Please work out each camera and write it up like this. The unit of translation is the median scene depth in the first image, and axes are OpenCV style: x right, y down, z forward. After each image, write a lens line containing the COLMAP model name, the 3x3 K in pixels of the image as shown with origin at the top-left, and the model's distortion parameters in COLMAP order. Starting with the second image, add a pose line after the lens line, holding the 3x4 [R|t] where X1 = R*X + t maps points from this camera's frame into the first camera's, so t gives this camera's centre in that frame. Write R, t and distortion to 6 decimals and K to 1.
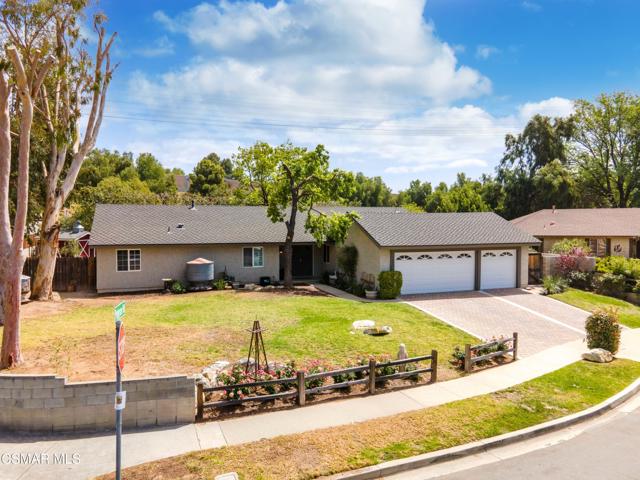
lens RADIAL K [[454.3, 0, 320.0], [0, 454.3, 240.0], [0, 0, 1]] dist [0.026596, 0.002342]
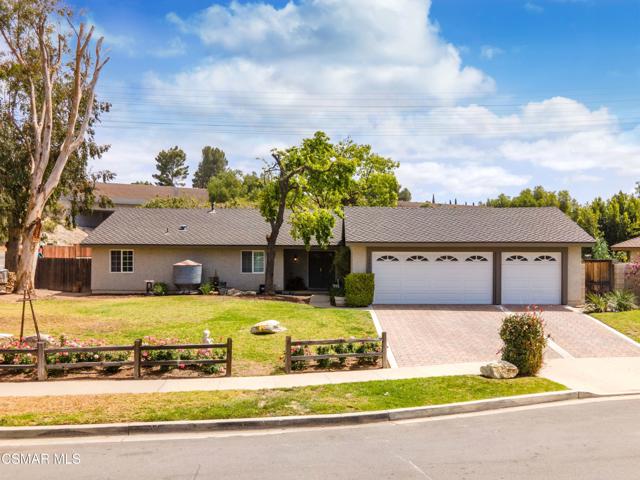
lens RADIAL K [[526.2, 0, 320.0], [0, 526.2, 240.0], [0, 0, 1]] dist [0.039952, 0.002298]
pose [[0.946928, -0.002811, -0.321434, 0.349051], [-0.016597, 0.998200, -0.057624, 0.058703], [0.321017, 0.059901, 0.945177, 0.071555]]
